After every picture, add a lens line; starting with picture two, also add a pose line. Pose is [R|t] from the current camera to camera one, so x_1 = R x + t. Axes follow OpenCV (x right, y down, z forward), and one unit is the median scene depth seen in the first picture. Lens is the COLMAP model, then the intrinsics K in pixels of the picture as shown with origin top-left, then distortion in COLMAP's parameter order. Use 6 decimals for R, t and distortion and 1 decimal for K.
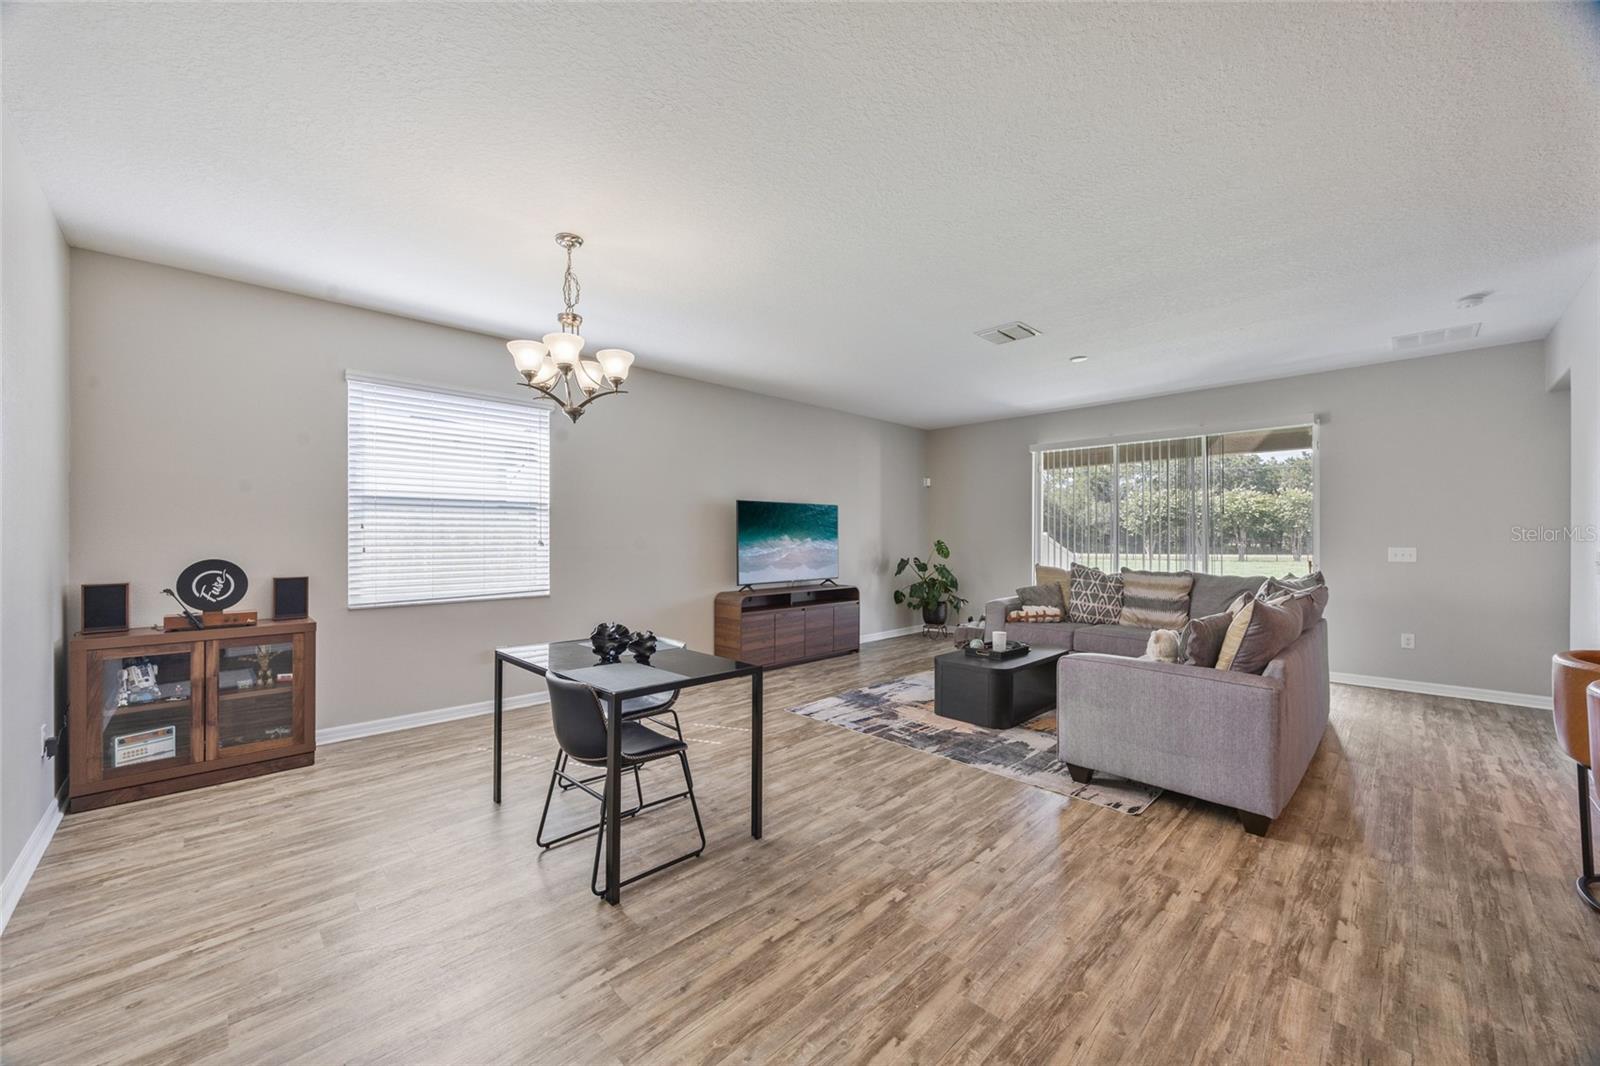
lens RADIAL K [[609.0, 0, 786.6], [0, 609.0, 533.3], [0, 0, 1]] dist [-0.002852, -0.000034]
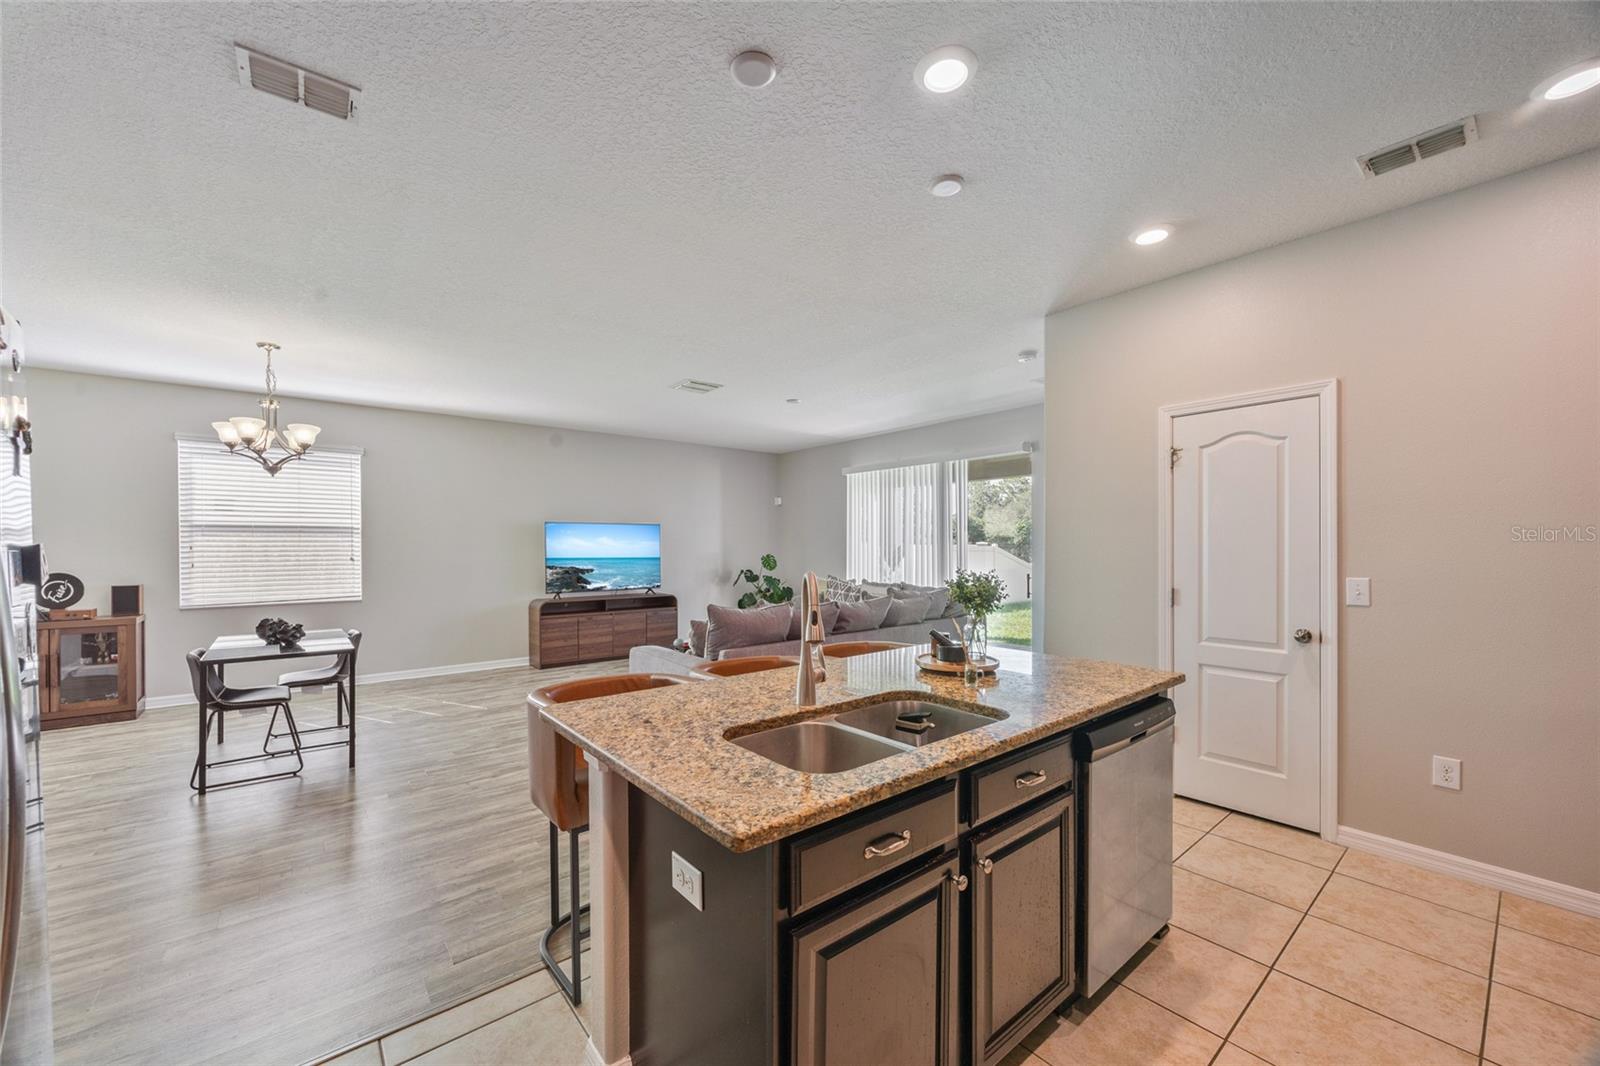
lens RADIAL K [[609.0, 0, 780.8], [0, 609.0, 547.6], [0, 0, 1]] dist [-0.002852, -0.000034]
pose [[0.995938, -0.003101, -0.089994, 0.768135], [0.003763, 0.999967, 0.007187, -0.018203], [0.089968, -0.007497, 0.995916, -0.237161]]
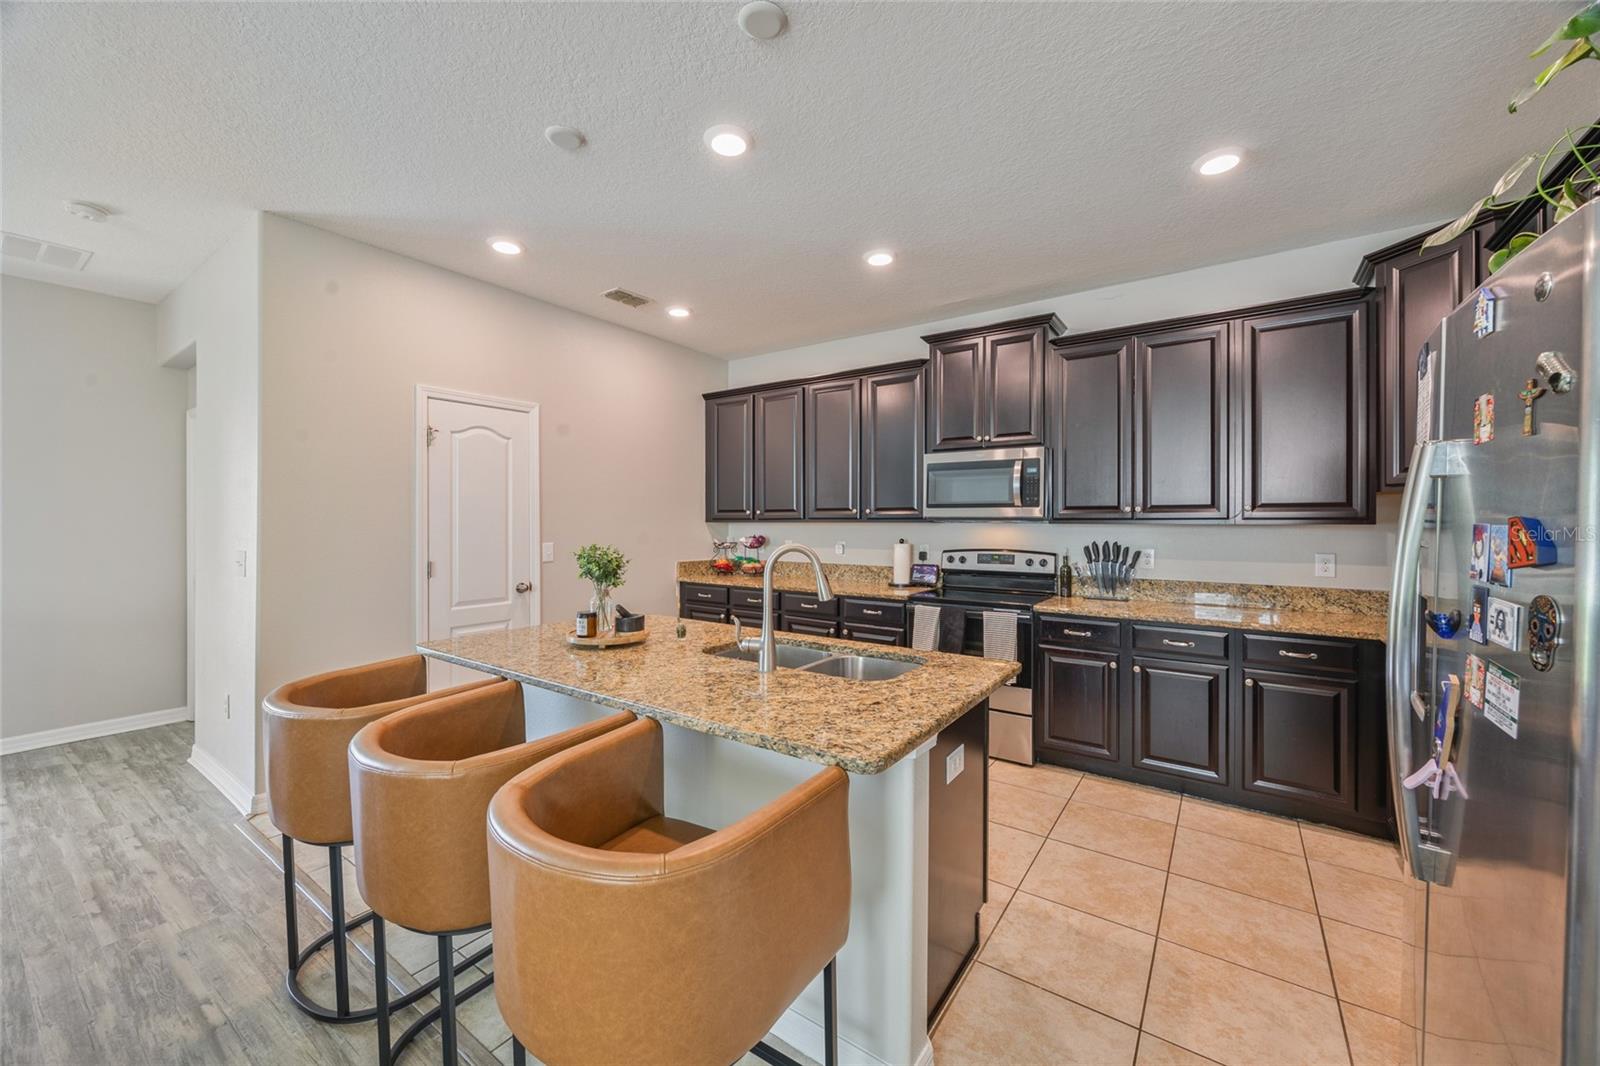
lens RADIAL K [[609.0, 0, 804.4], [0, 609.0, 527.7], [0, 0, 1]] dist [-0.002852, -0.000034]
pose [[-0.194715, -0.011621, 0.980791, 0.249211], [-0.007978, 0.999916, 0.010263, -0.016320], [-0.980827, -0.005826, -0.194791, 0.299743]]
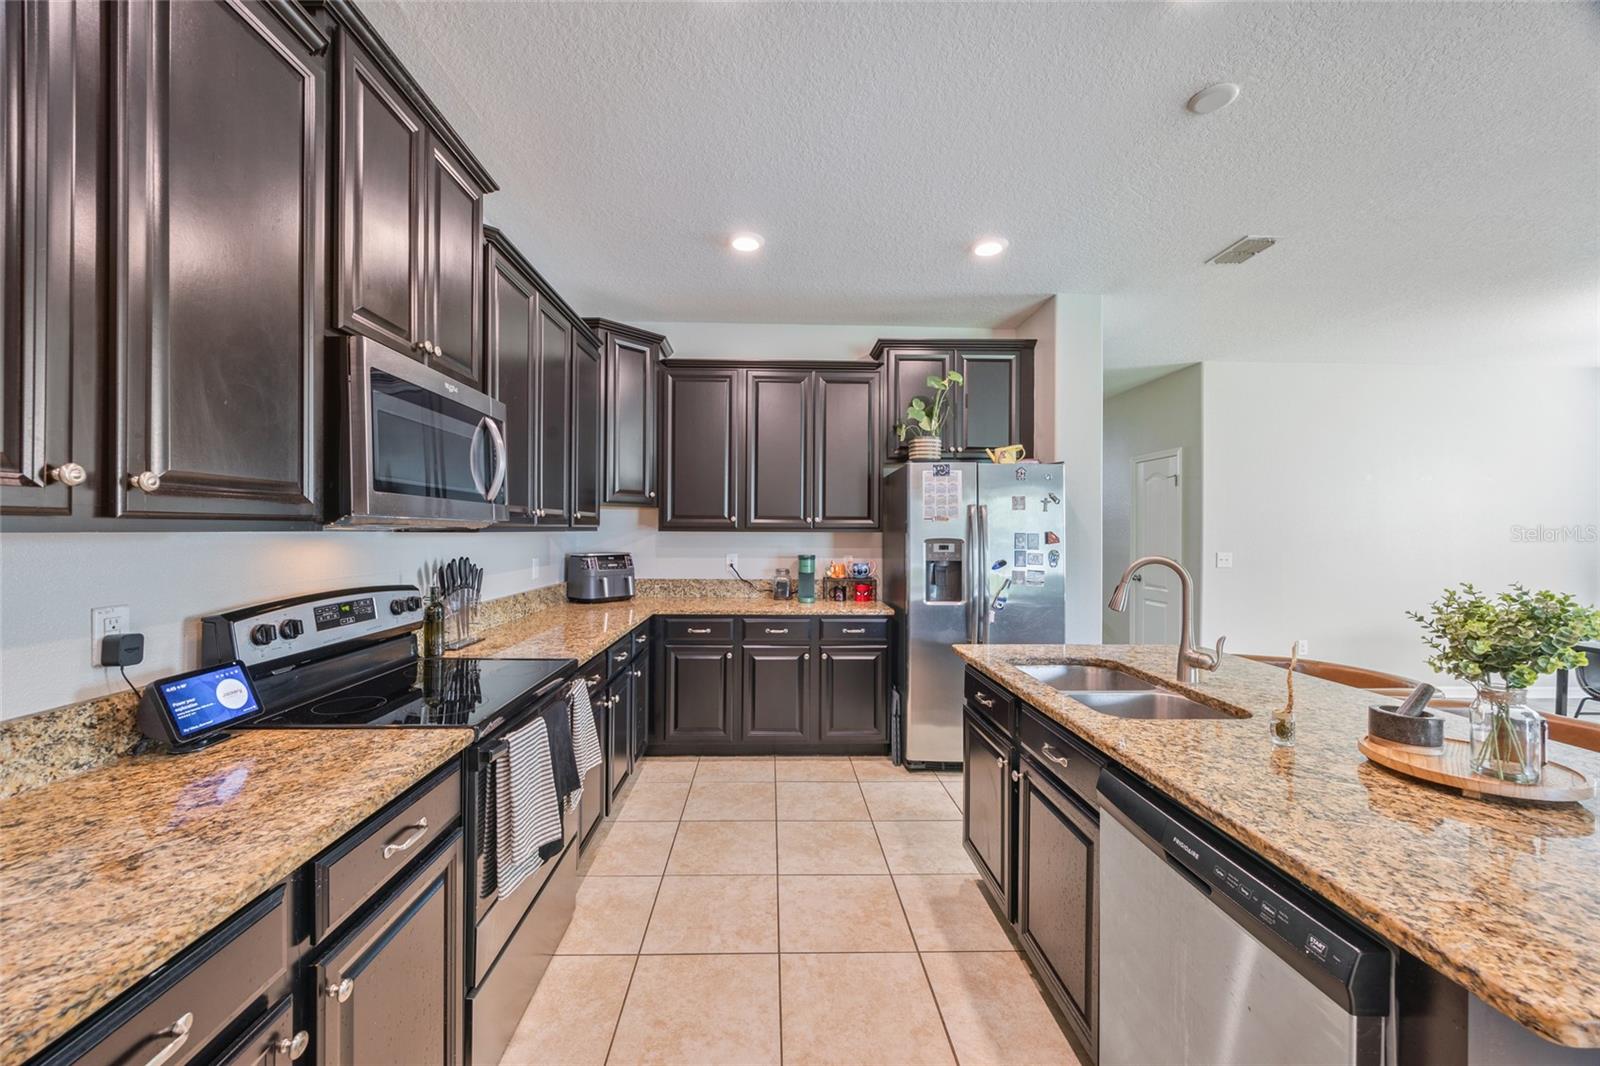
lens RADIAL K [[609.0, 0, 776.9], [0, 609.0, 531.8], [0, 0, 1]] dist [-0.002852, -0.000034]
pose [[-0.684478, -0.004099, -0.729022, 1.341661], [-0.004492, 0.999989, -0.001405, -0.016364], [0.729020, 0.002313, -0.684489, 0.325217]]
